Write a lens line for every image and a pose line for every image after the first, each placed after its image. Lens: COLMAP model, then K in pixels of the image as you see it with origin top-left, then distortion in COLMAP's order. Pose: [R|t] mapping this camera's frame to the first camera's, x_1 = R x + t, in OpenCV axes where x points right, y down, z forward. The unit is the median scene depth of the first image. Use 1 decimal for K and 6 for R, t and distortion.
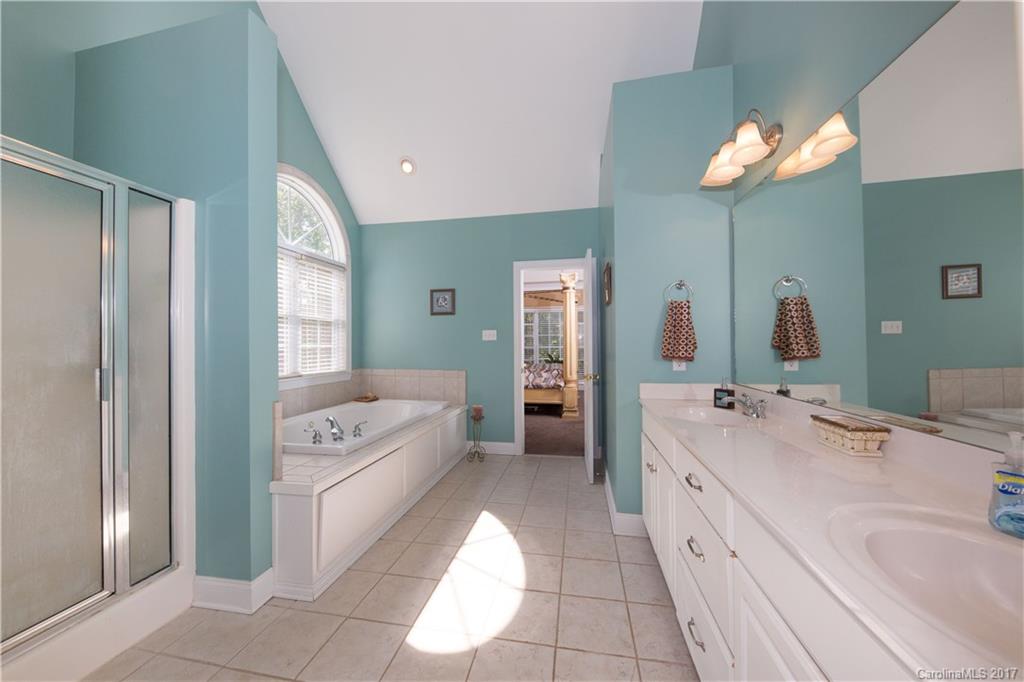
lens RADIAL K [[356.4, 0, 511.5], [0, 356.4, 342.8], [0, 0, 1]] dist [0.000970, 0.000016]
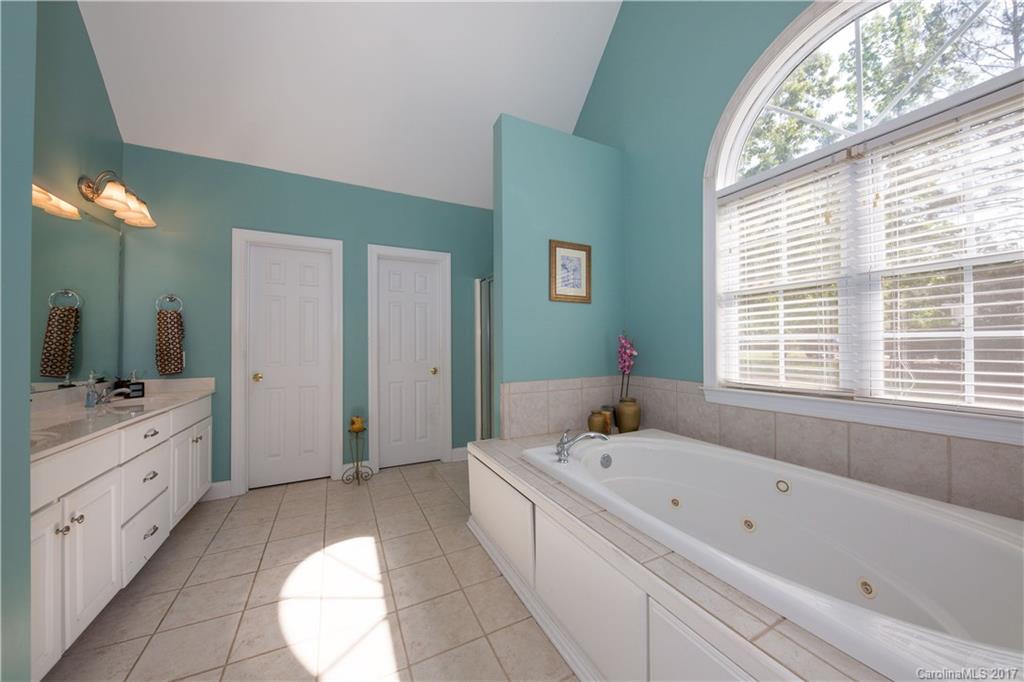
lens RADIAL K [[356.4, 0, 513.4], [0, 356.4, 341.7], [0, 0, 1]] dist [0.000970, 0.000016]
pose [[-0.792587, -0.003914, -0.609747, 0.060818], [0.005131, 0.999901, -0.013088, 0.019416], [0.609738, -0.013502, -0.792488, 1.065731]]
